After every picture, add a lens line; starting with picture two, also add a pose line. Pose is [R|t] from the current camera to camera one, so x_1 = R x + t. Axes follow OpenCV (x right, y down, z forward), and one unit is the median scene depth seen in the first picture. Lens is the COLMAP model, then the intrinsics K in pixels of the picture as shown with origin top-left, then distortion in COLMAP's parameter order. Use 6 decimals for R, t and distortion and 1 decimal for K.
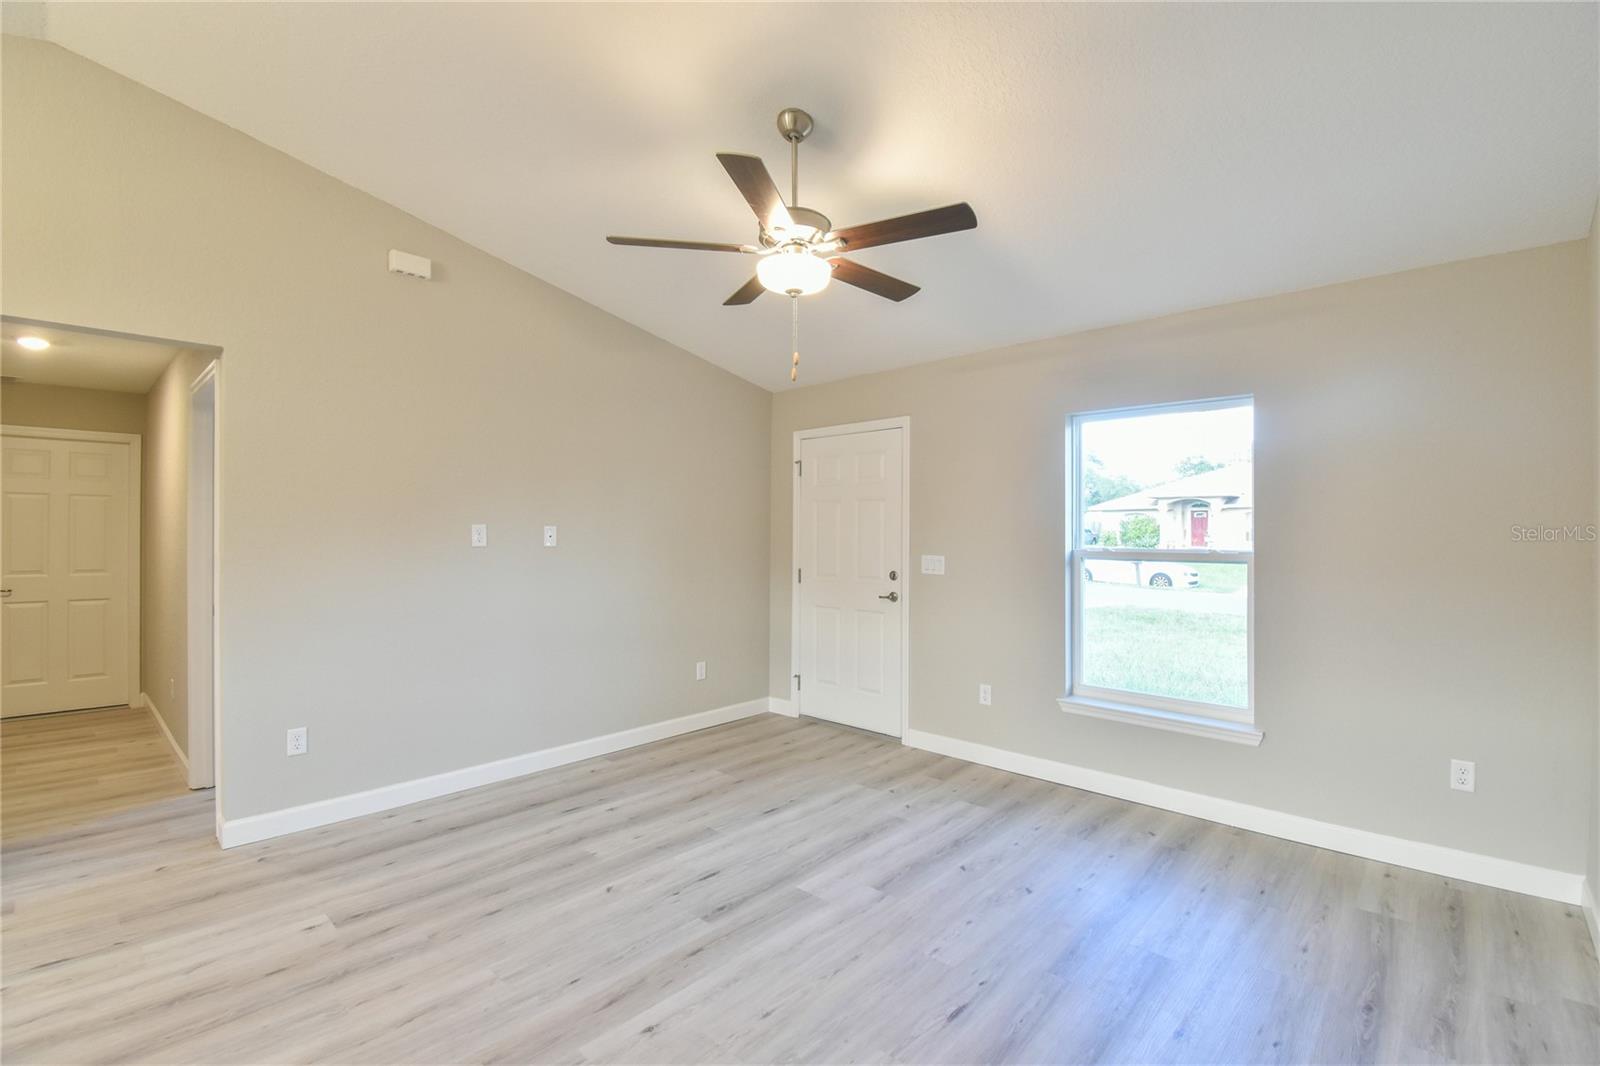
lens RADIAL K [[707.4, 0, 810.1], [0, 707.4, 530.9], [0, 0, 1]] dist [0.008296, -0.017591]
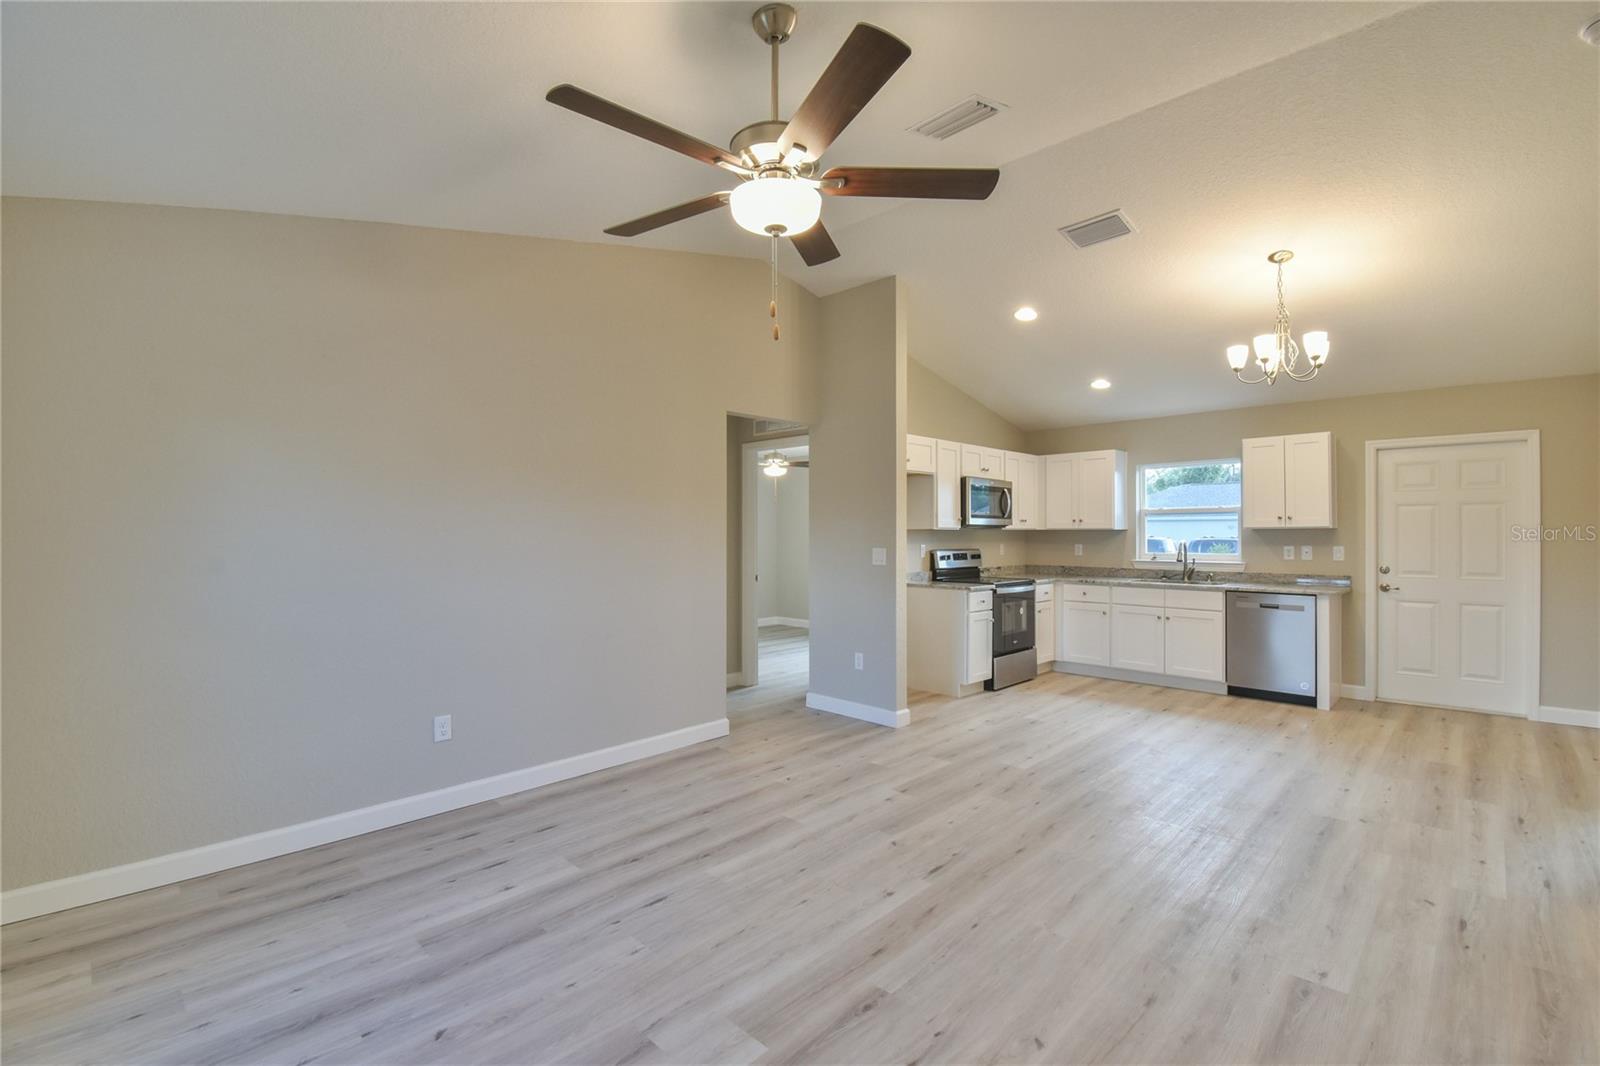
lens RADIAL K [[707.4, 0, 808.3], [0, 707.4, 529.1], [0, 0, 1]] dist [0.008296, -0.017591]
pose [[-0.999625, -0.000473, 0.027378, -0.061156], [-0.000660, 0.999976, -0.006826, 0.006807], [-0.027374, -0.006841, -0.999602, 1.339400]]
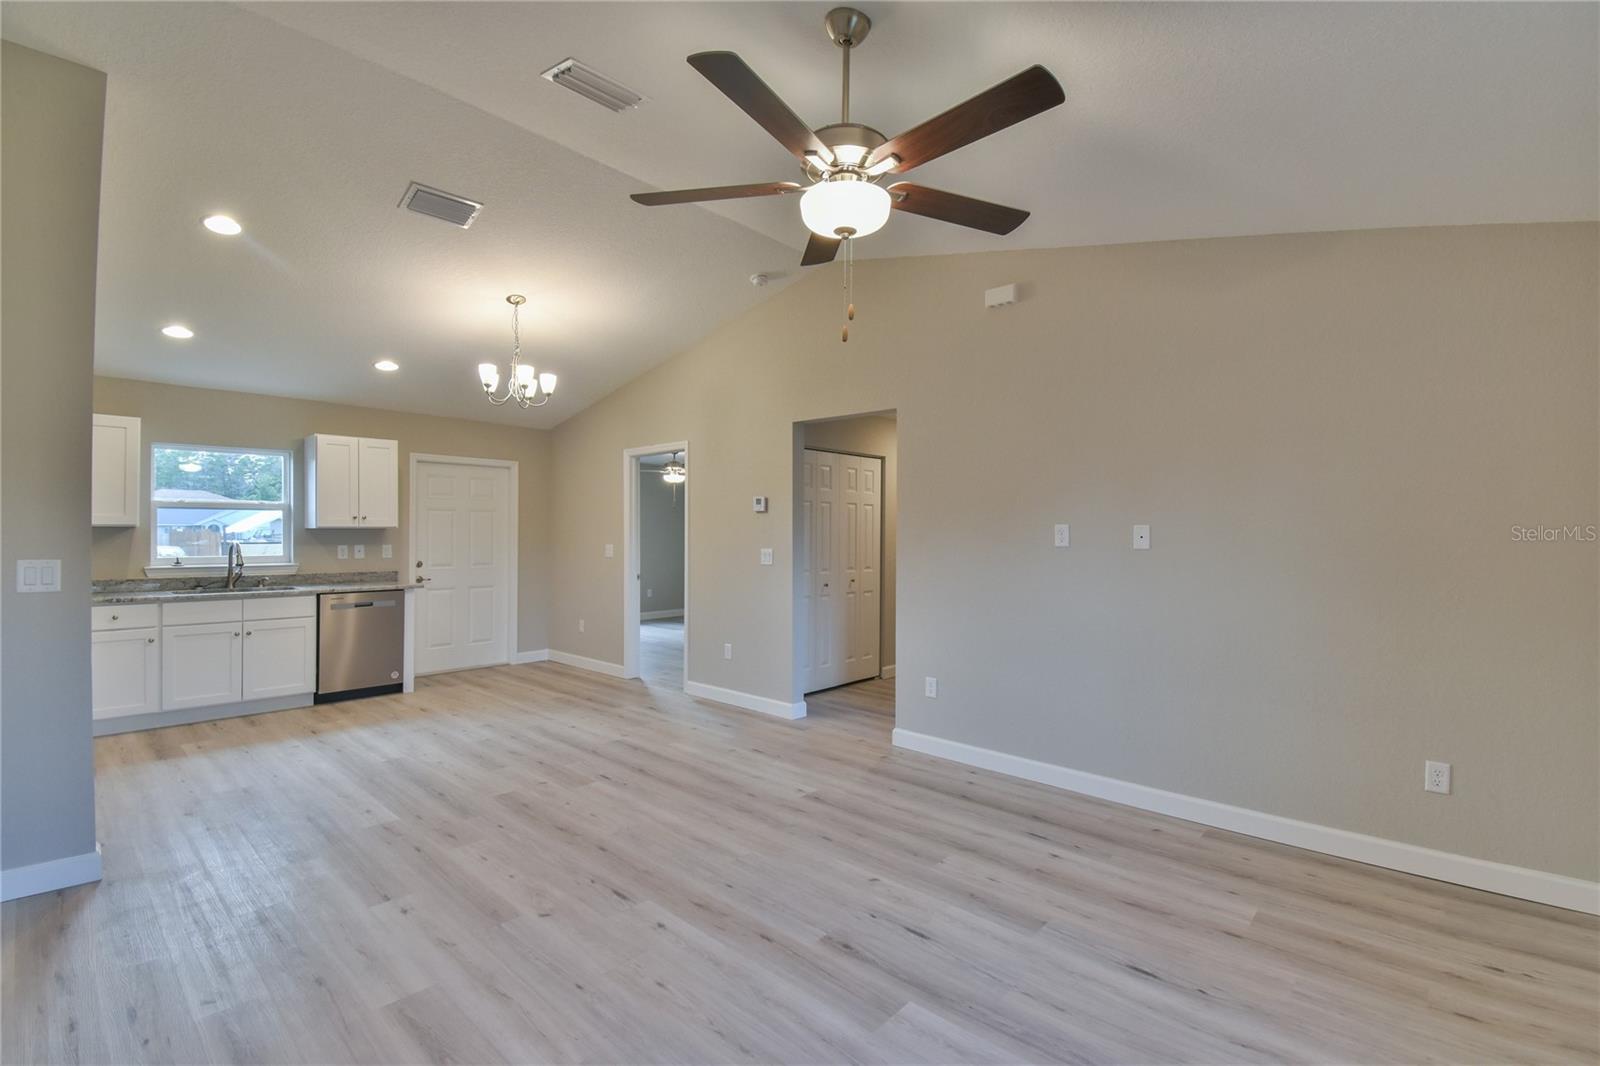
lens RADIAL K [[707.4, 0, 806.1], [0, 707.4, 529.2], [0, 0, 1]] dist [0.008296, -0.017591]
pose [[0.006151, -0.007268, -0.999955, 0.583750], [-0.002014, 0.999971, -0.007281, 0.006149], [0.999979, 0.002059, 0.006136, 0.704692]]
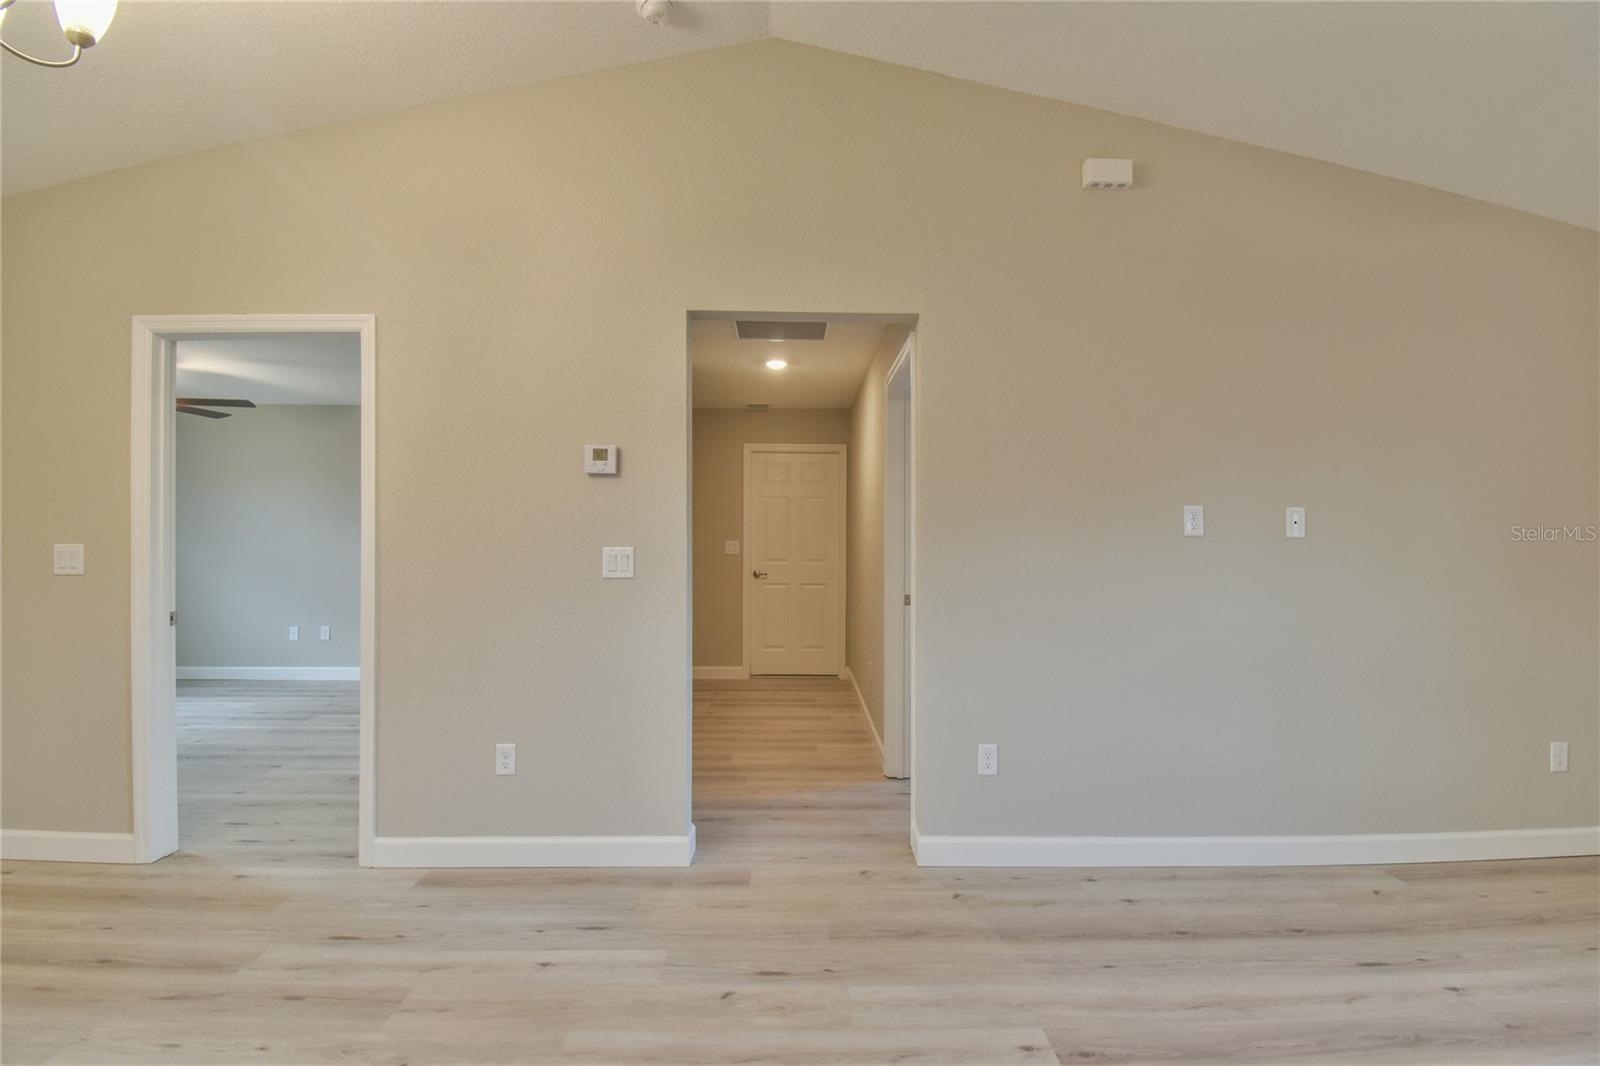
lens RADIAL K [[707.4, 0, 806.6], [0, 707.4, 531.4], [0, 0, 1]] dist [0.008296, -0.017591]
pose [[0.688832, -0.005410, -0.724900, -0.237538], [-0.001209, 0.999962, -0.008612, 0.026967], [0.724920, 0.006809, 0.688800, 0.231958]]
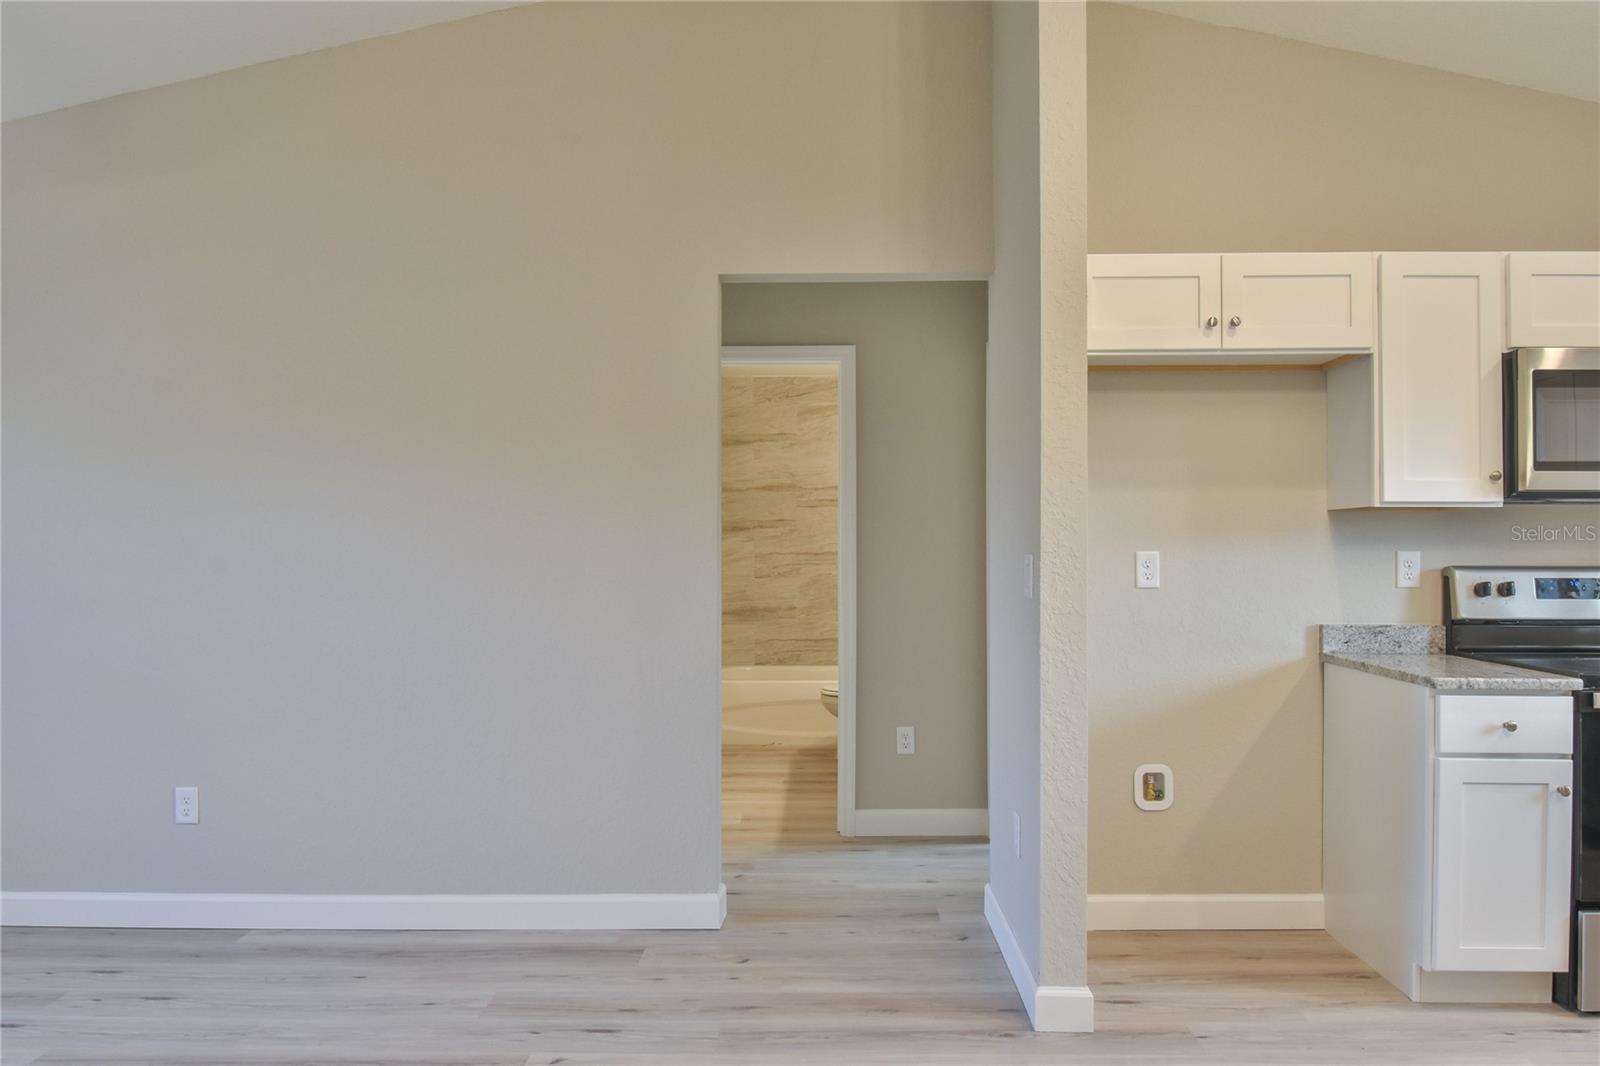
lens RADIAL K [[1048.1, 0, 812.1], [0, 1048.1, 531.1], [0, 0, 1]] dist [-0.005282, -0.016531]
pose [[-0.662084, 0.008117, 0.749385, -0.678198], [-0.000905, 0.999932, -0.011631, 0.027093], [-0.749429, -0.008379, -0.662032, 0.571105]]
